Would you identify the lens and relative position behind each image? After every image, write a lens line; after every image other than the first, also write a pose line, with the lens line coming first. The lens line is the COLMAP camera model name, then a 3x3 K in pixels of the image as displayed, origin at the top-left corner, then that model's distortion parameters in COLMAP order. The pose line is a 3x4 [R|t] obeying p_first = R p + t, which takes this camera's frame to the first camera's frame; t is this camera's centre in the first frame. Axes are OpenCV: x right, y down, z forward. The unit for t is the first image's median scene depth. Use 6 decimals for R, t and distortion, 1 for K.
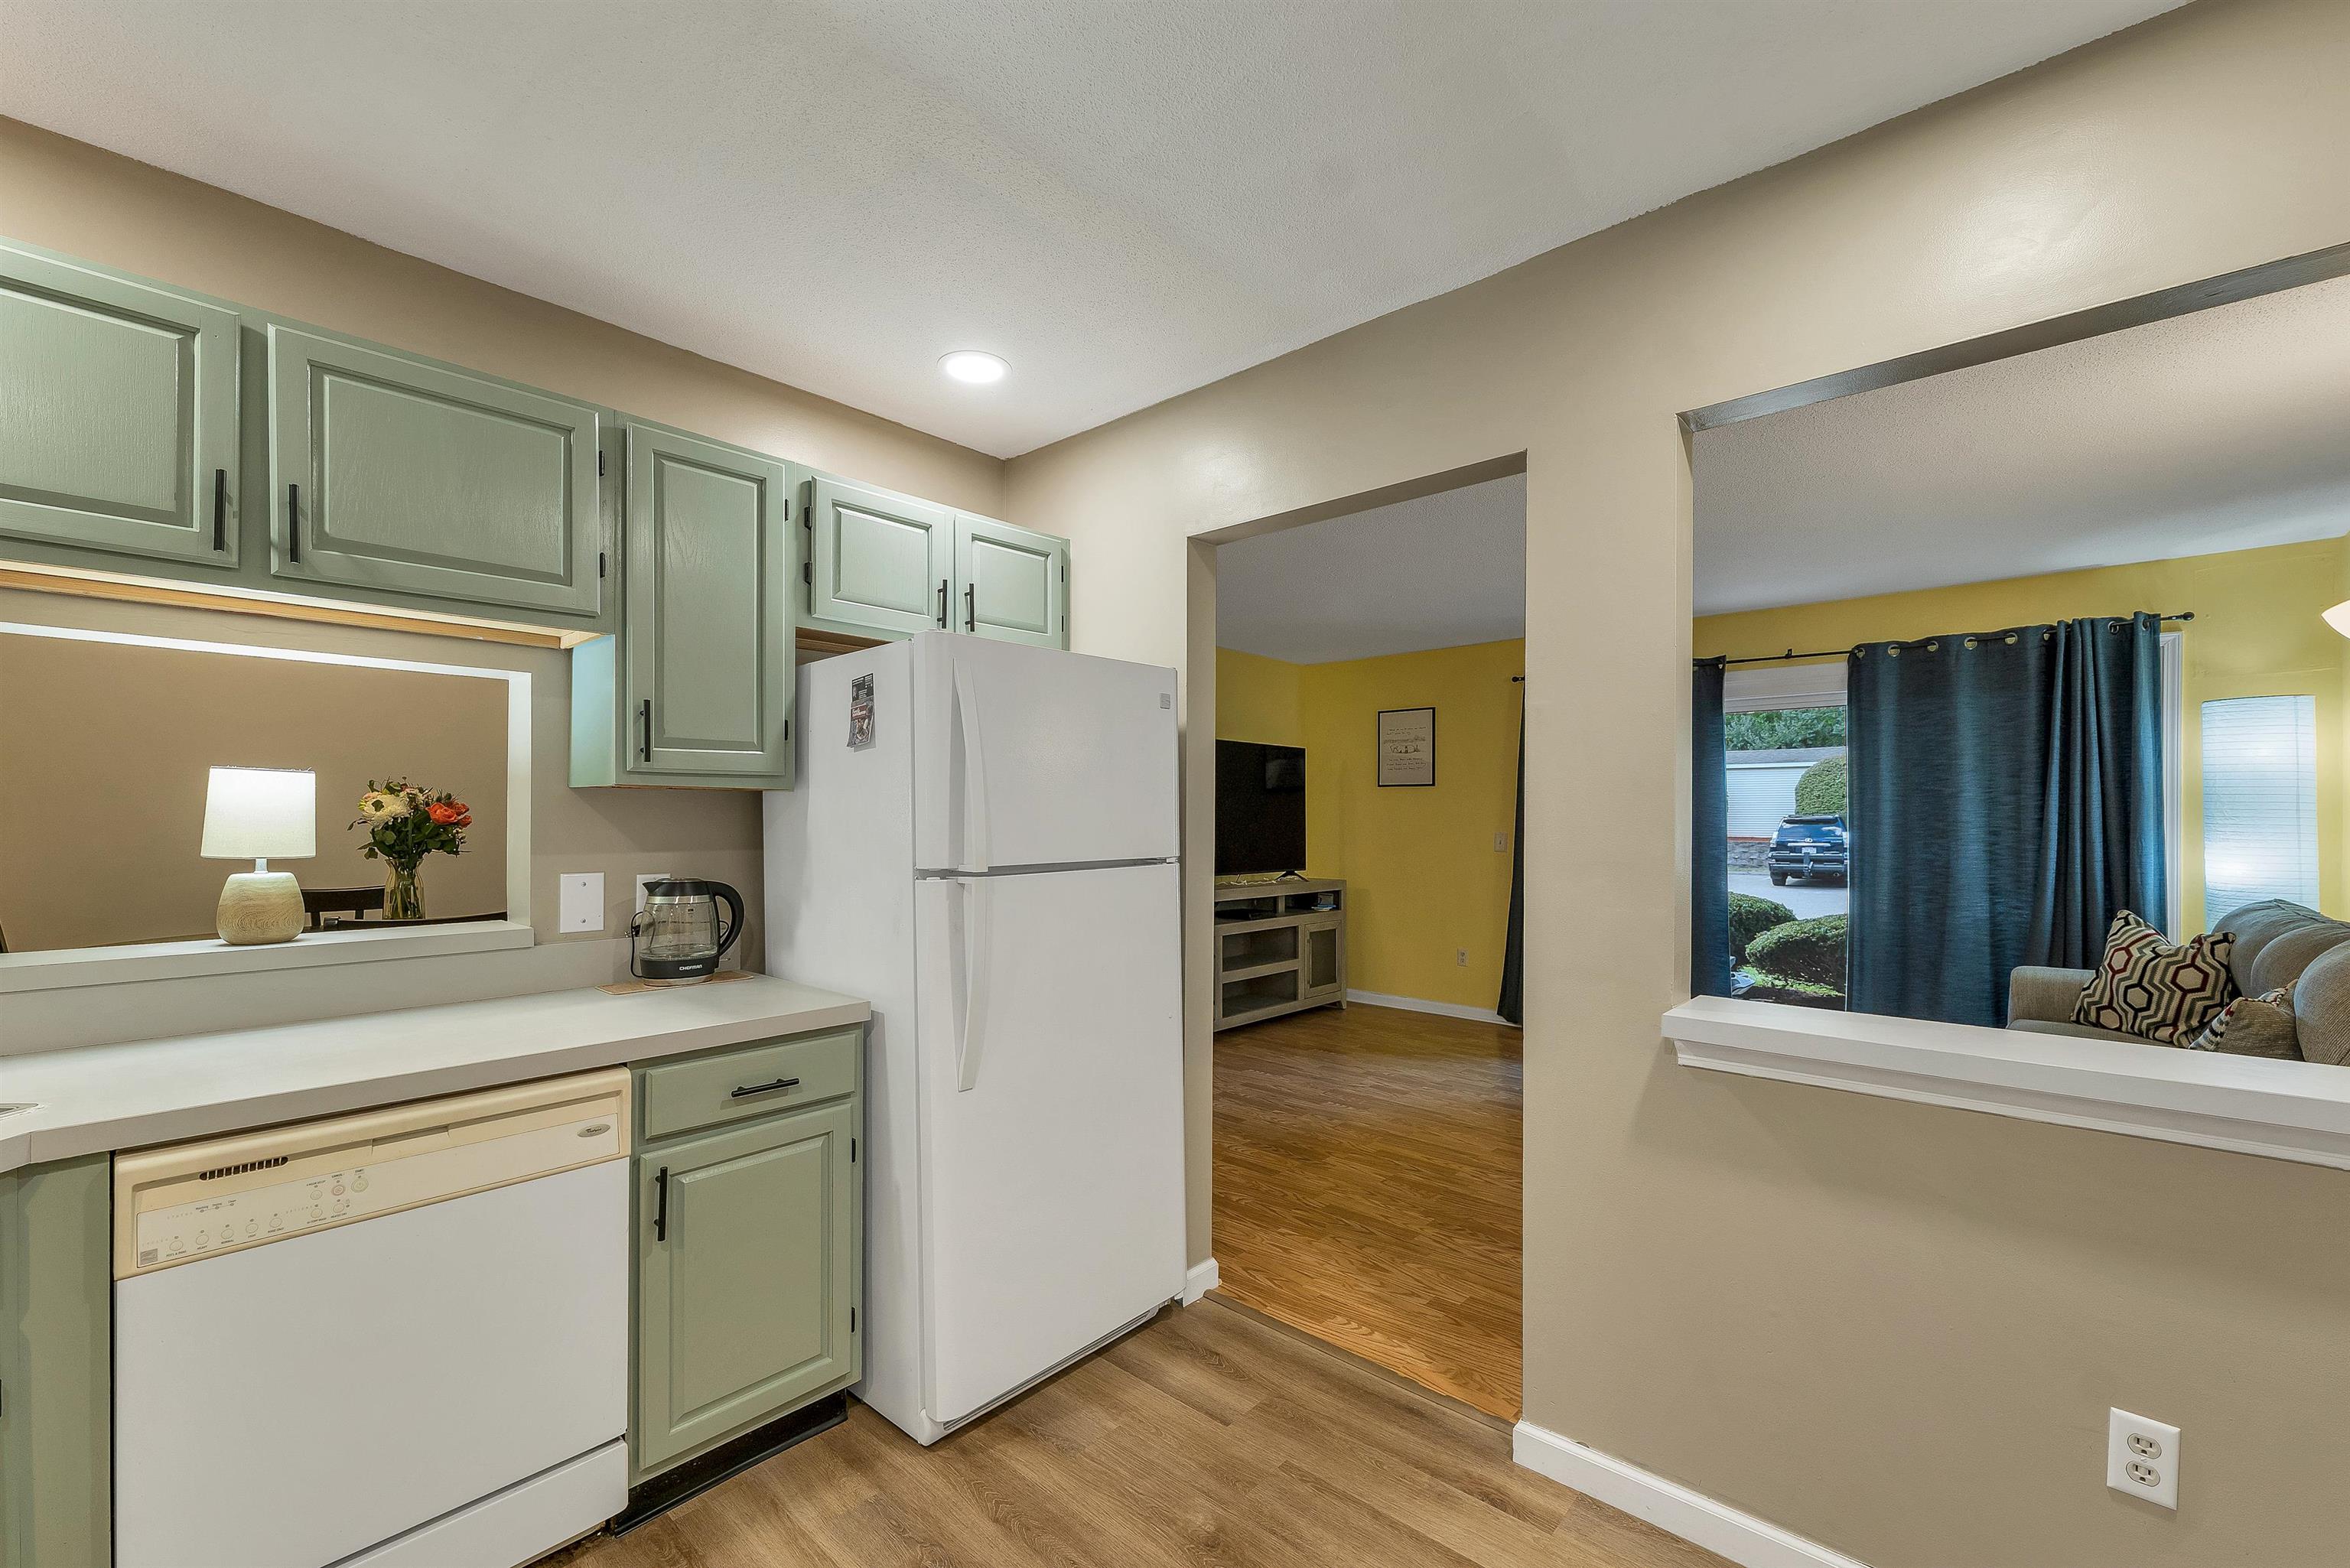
lens RADIAL K [[980.7, 0, 1165.9], [0, 980.7, 812.3], [0, 0, 1]] dist [-0.000406, 0.000107]
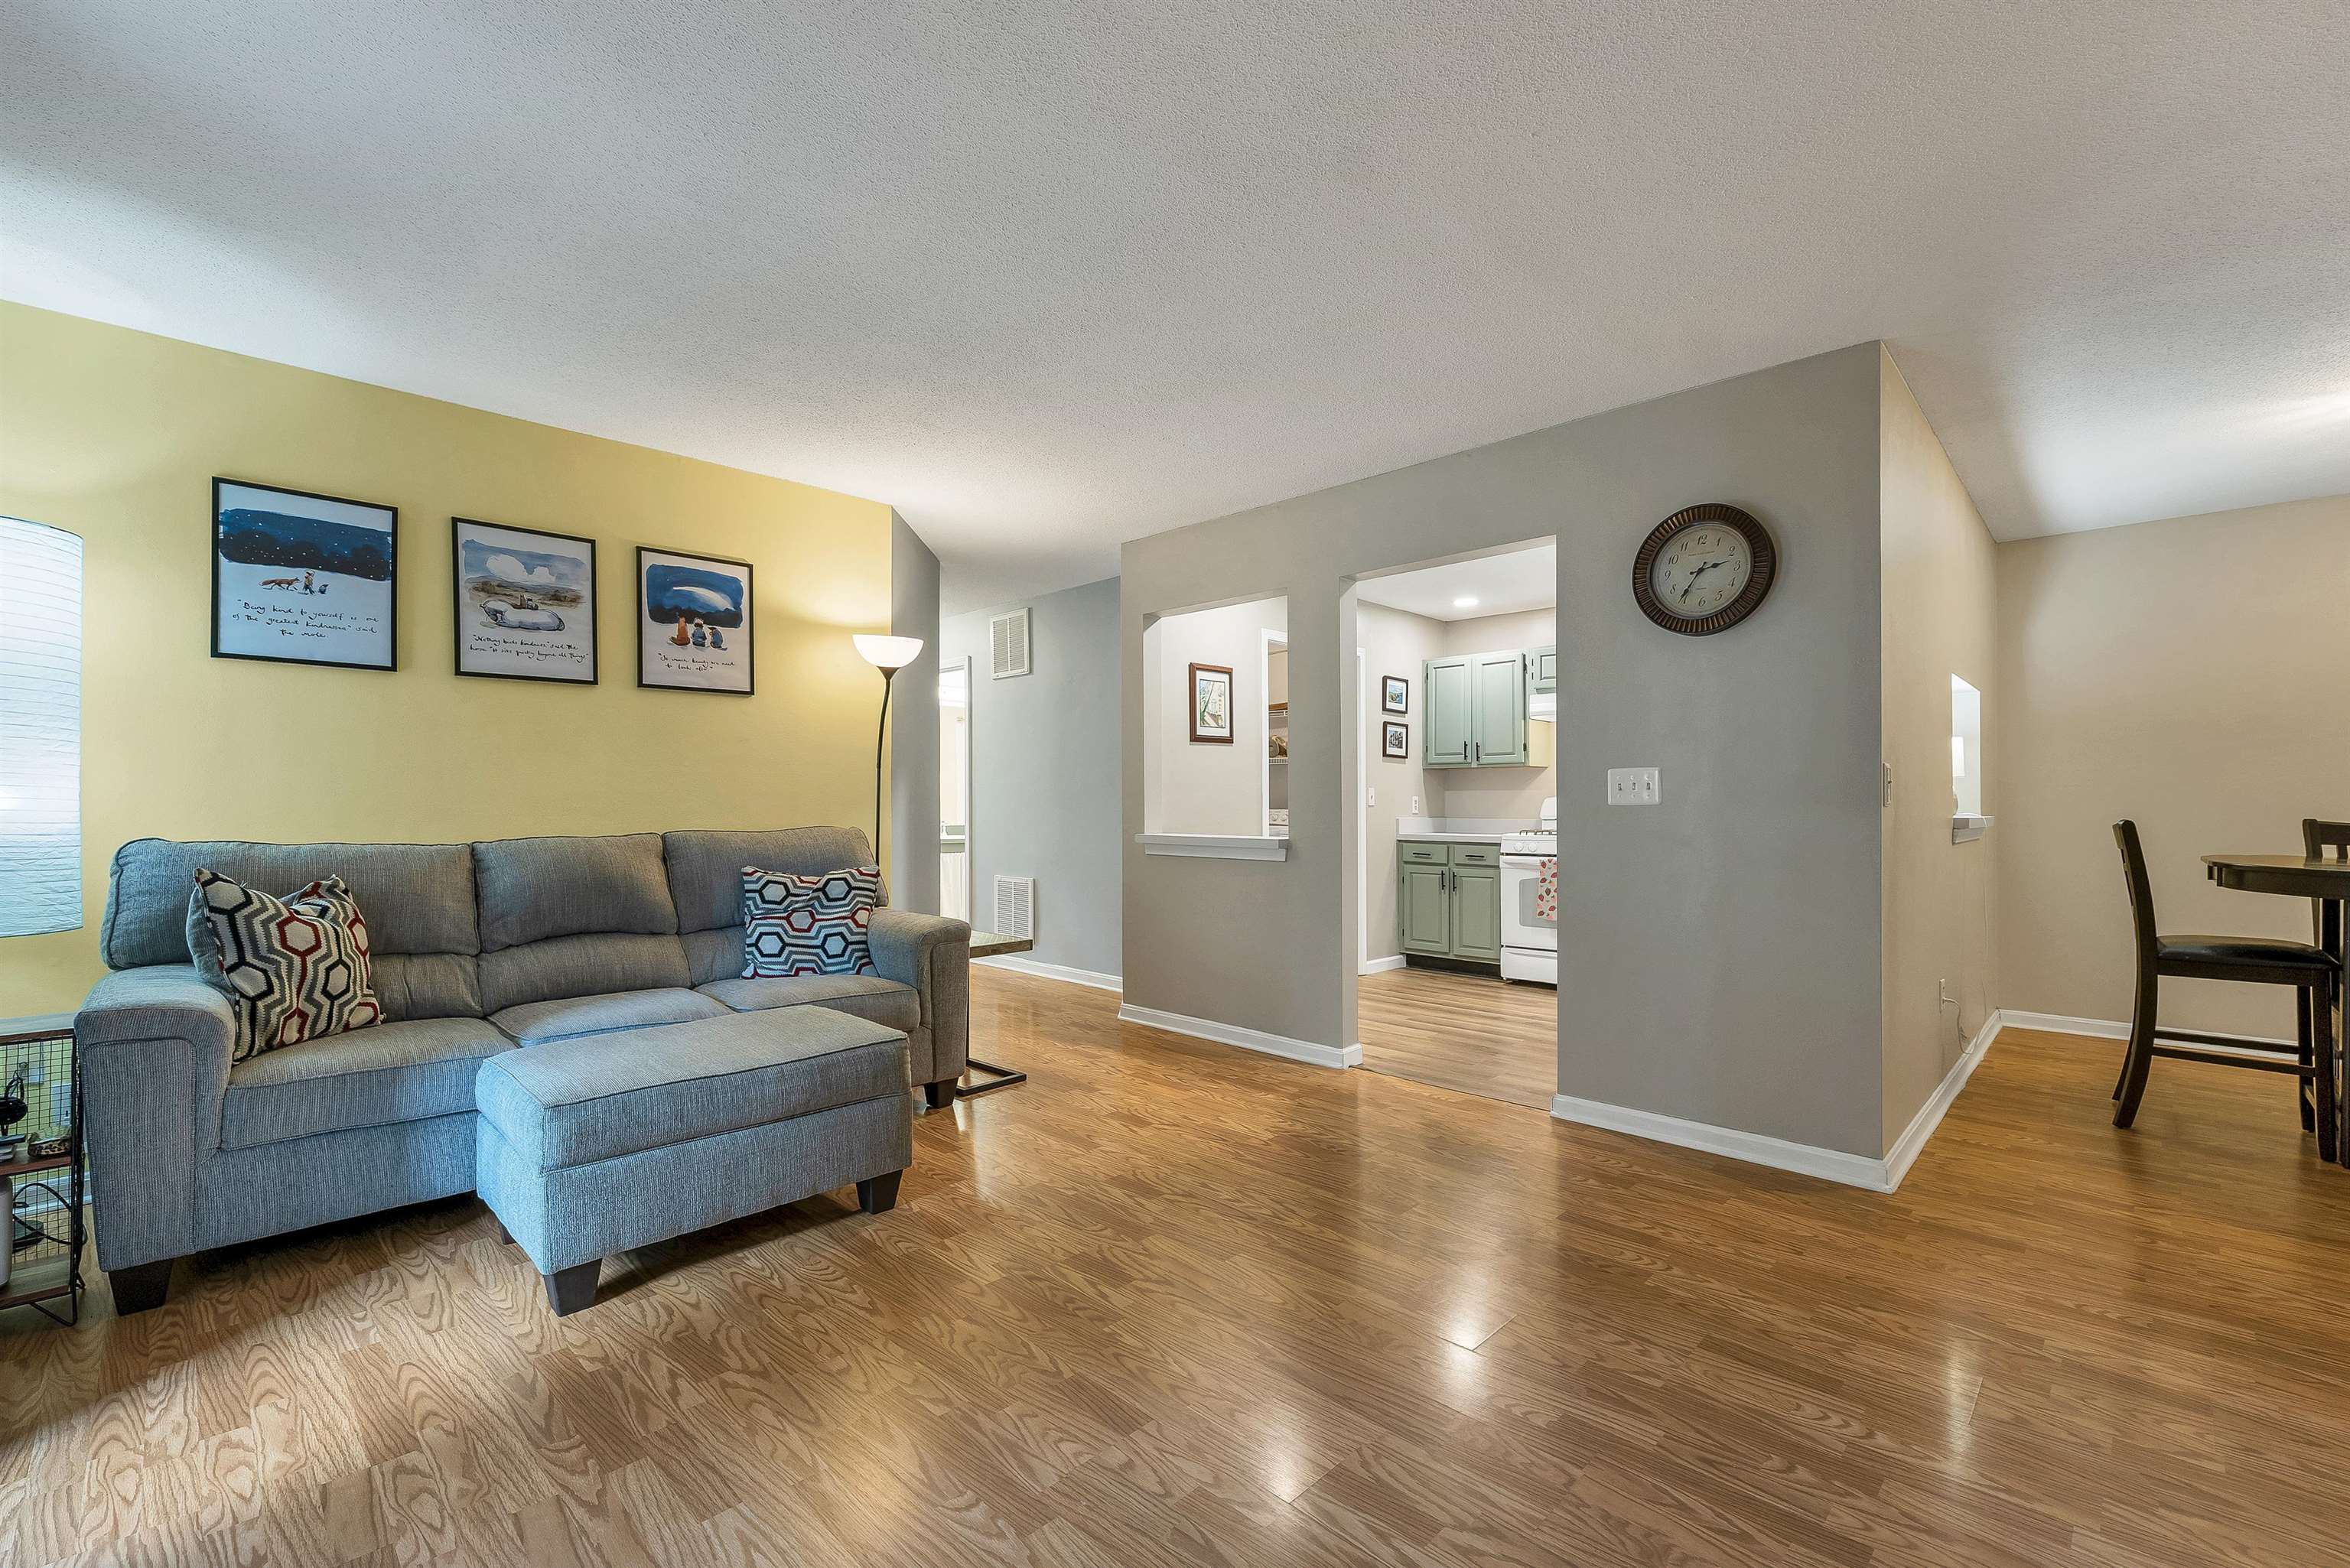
lens RADIAL K [[985.1, 0, 1181.9], [0, 985.1, 809.4], [0, 0, 1]] dist [0.000613, 0.000022]
pose [[-0.999189, -0.004608, 0.040003, 0.340071], [-0.004585, 0.999989, 0.000665, 0.060303], [-0.040006, 0.000481, -0.999199, 1.611712]]
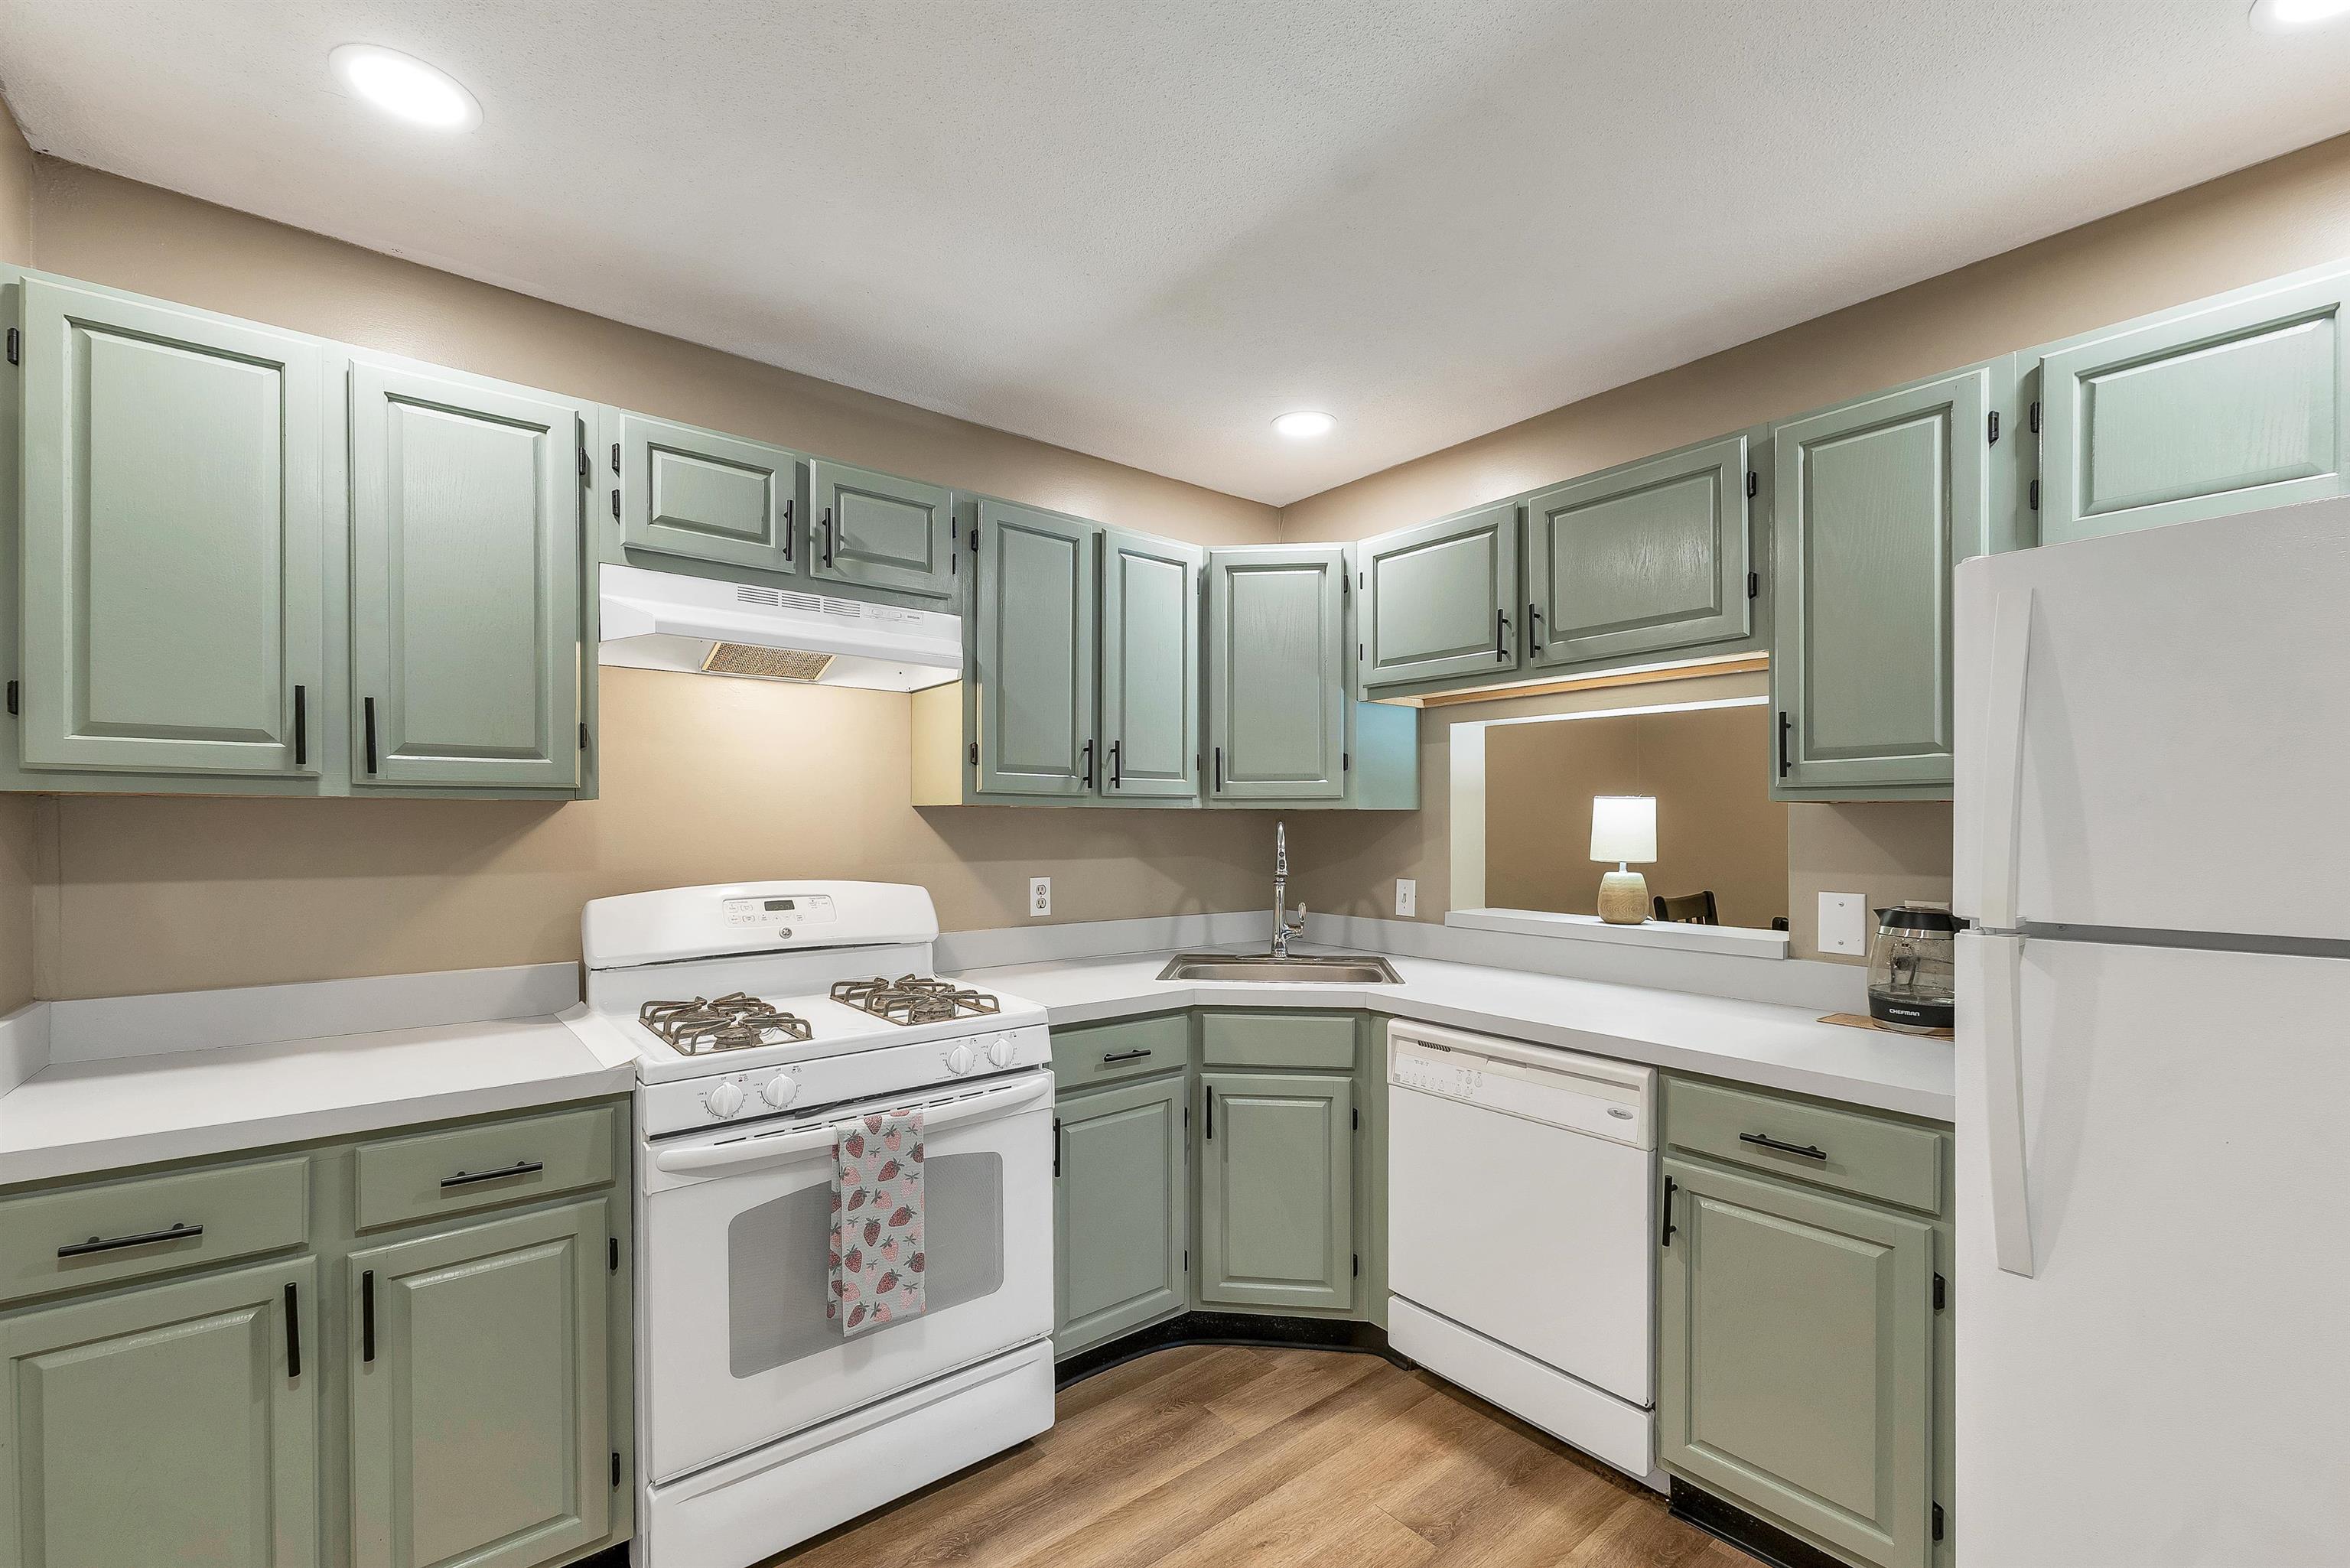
lens RADIAL K [[979.6, 0, 1171.7], [0, 979.6, 826.4], [0, 0, 1]] dist [0.001541, 0.000258]
pose [[-0.160846, 0.001319, -0.986979, 0.261735], [-0.000454, 0.999999, 0.001411, -0.002324], [0.986979, 0.000675, -0.160845, 0.291558]]
